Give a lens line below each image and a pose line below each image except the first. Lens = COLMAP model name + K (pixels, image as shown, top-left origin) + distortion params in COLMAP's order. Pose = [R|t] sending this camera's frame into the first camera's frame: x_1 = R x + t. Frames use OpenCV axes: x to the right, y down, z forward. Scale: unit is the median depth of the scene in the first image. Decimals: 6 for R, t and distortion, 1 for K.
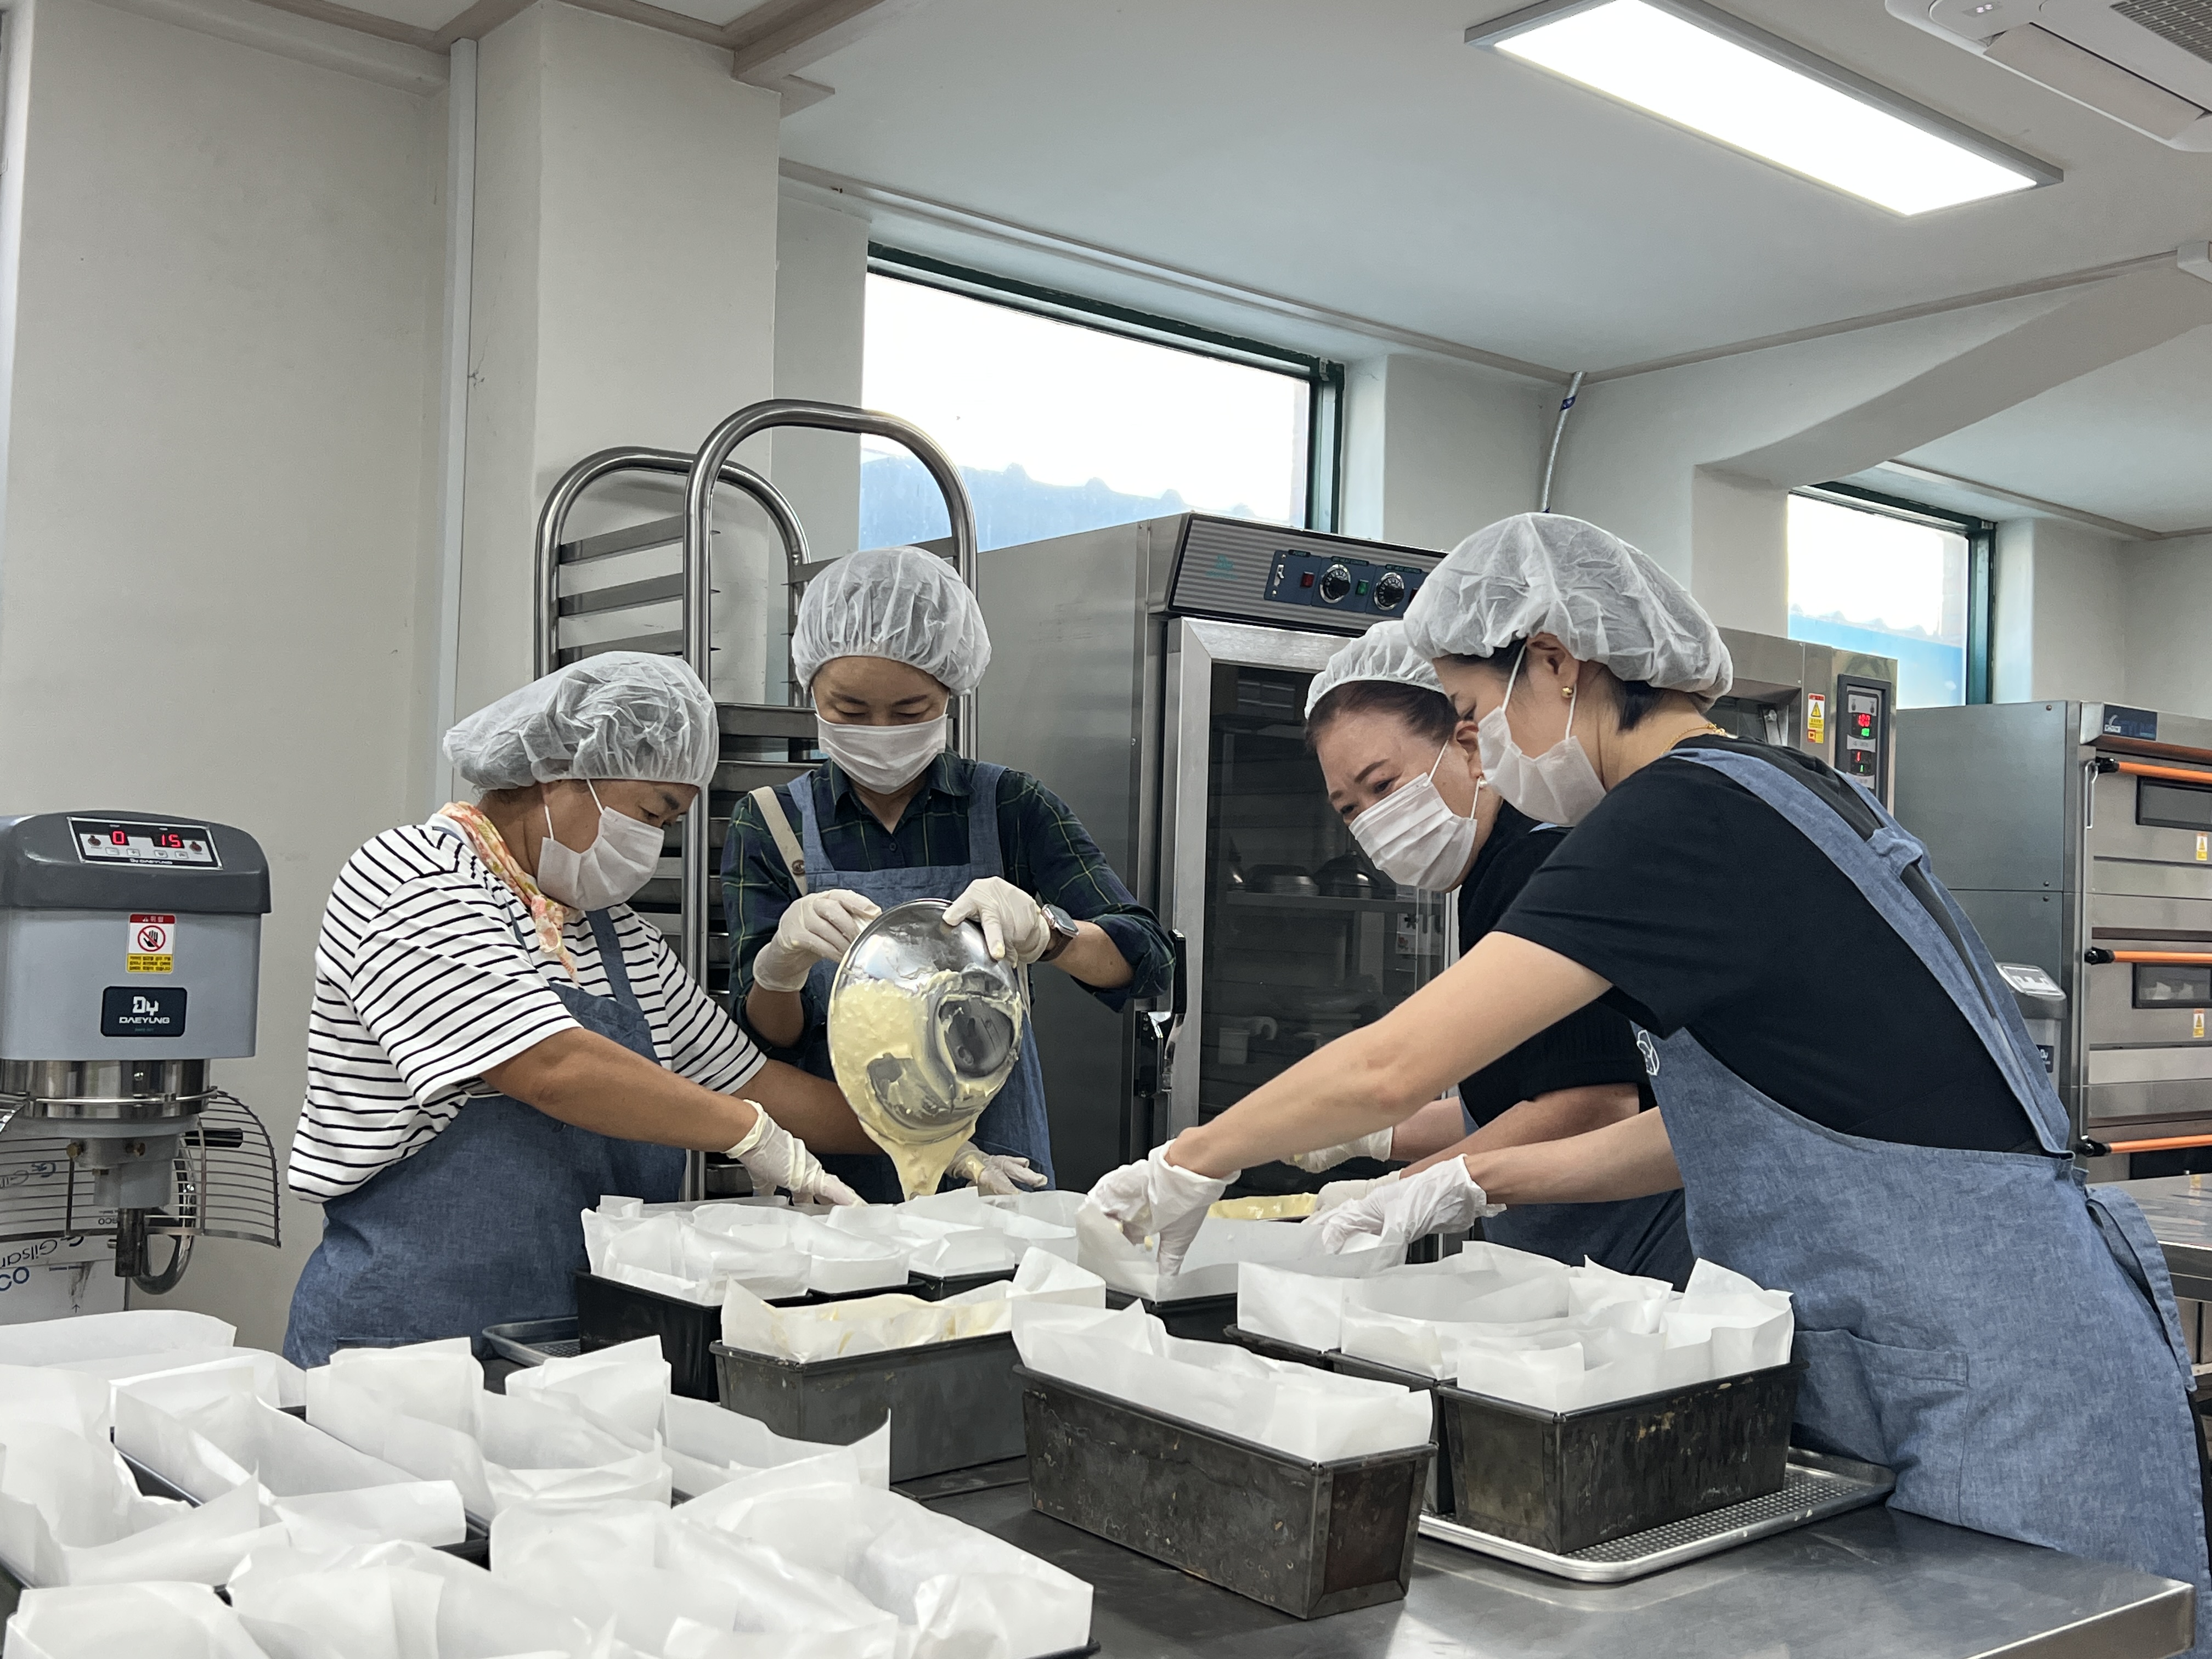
lens RADIAL K [[2252.4, 0, 1100.2], [0, 2252.4, 870.1], [0, 0, 1]] dist [0.022442, 0.000000]
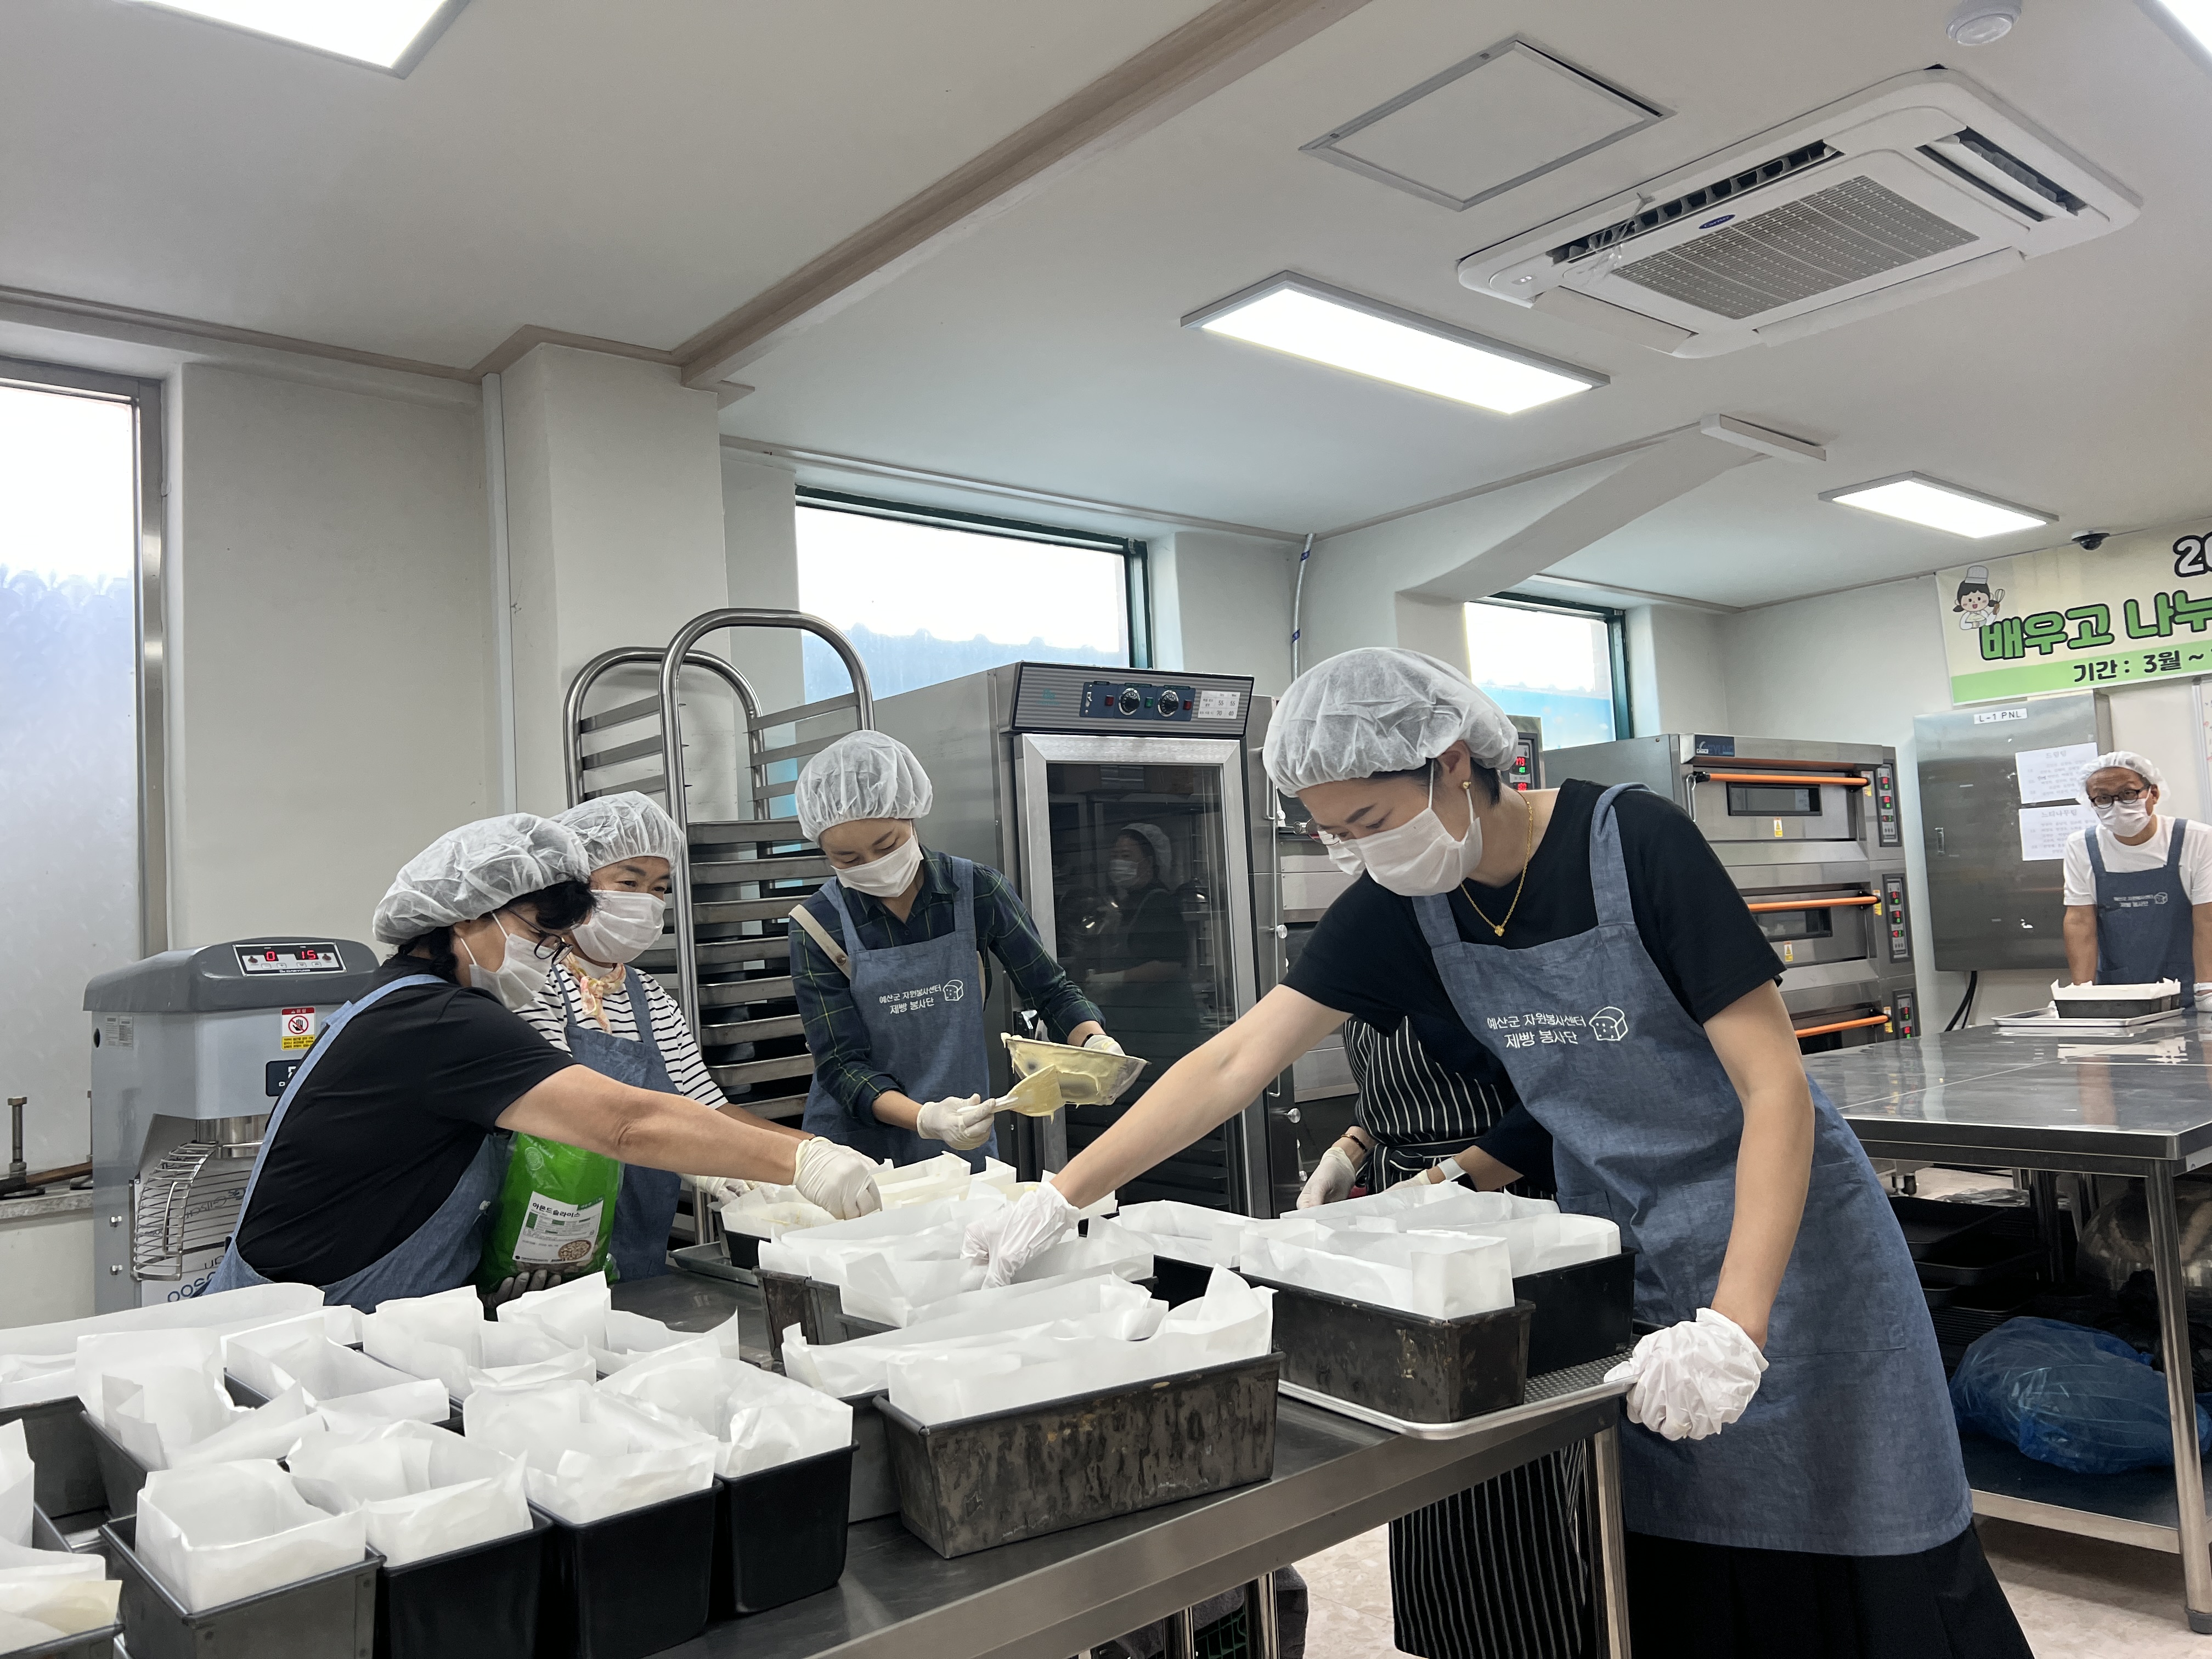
lens RADIAL K [[1640.5, 0, 1094.6], [0, 1640.5, 838.0], [0, 0, 1]] dist [0.029903, -0.037709]
pose [[0.995902, -0.085151, 0.030459, 0.043854], [0.086236, 0.995615, -0.036262, -0.004517], [-0.027238, 0.038740, 0.998878, -0.040844]]
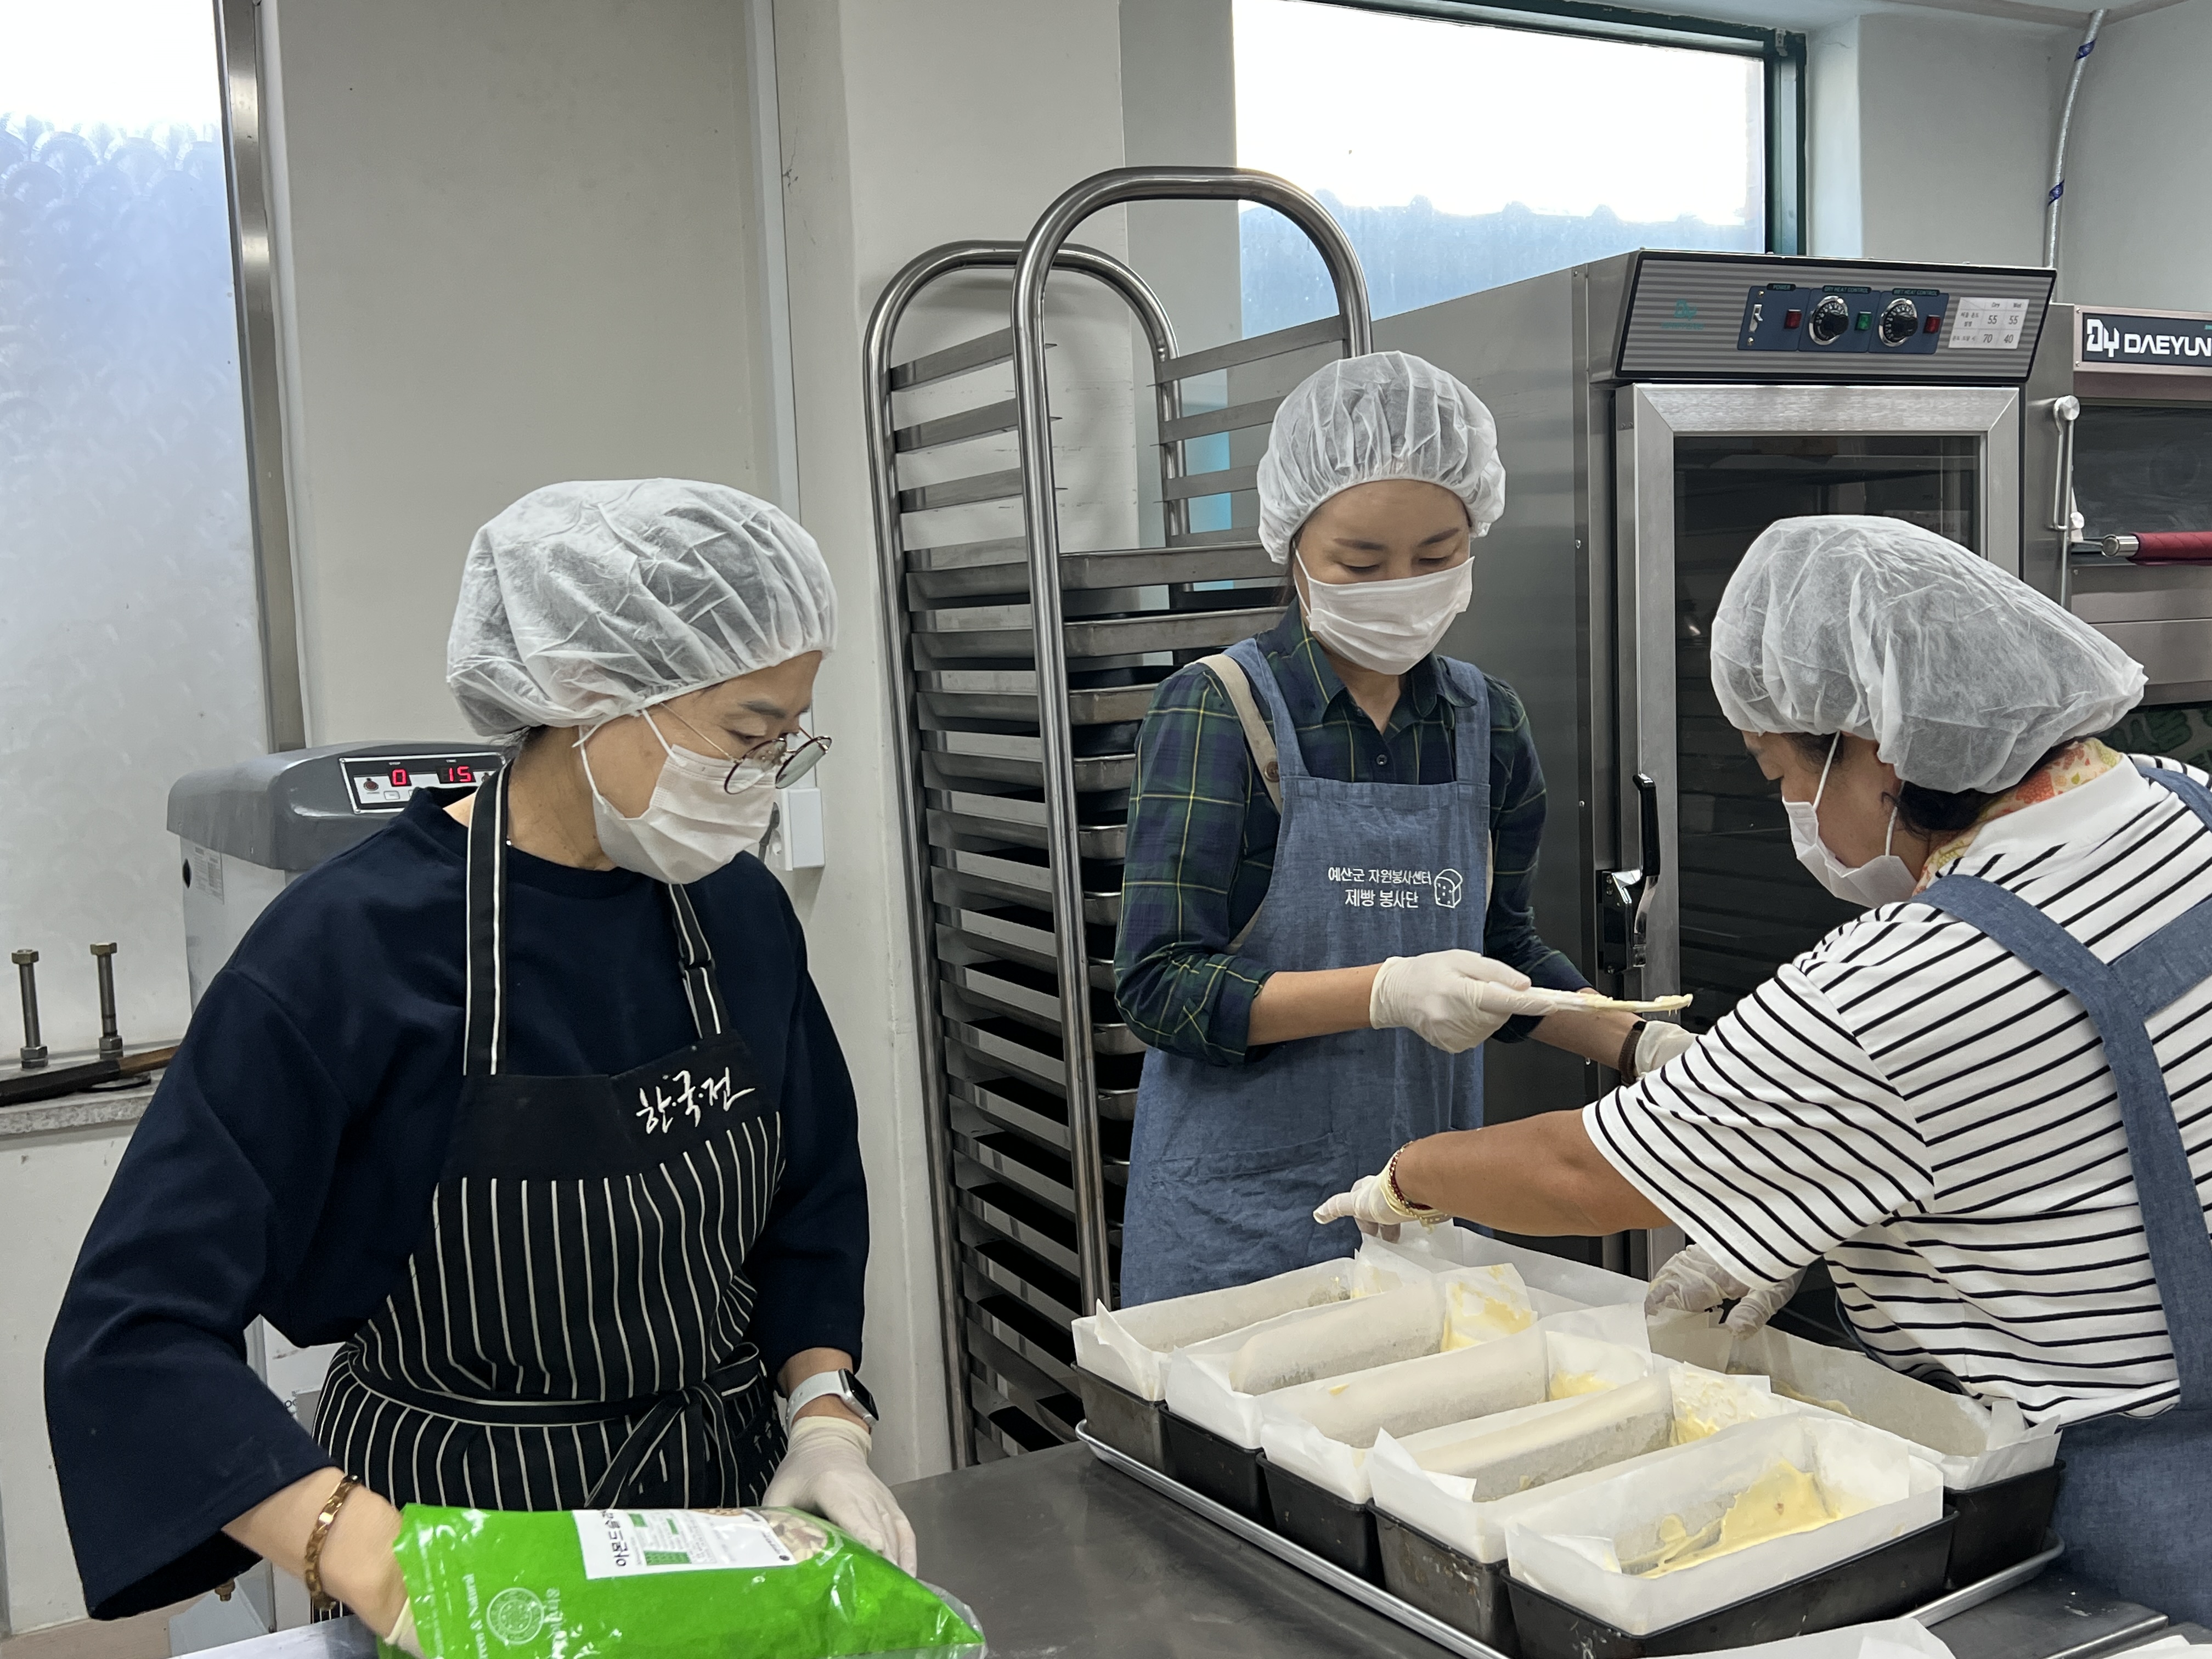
lens RADIAL K [[2162.9, 0, 1110.2], [0, 2162.9, 874.8], [0, 0, 1]] dist [0.029958, 0.000000]
pose [[0.979448, -0.047866, -0.195937, -0.003609], [0.072165, 0.990290, 0.118815, -0.043282], [0.188347, -0.130513, 0.973392, 0.180053]]
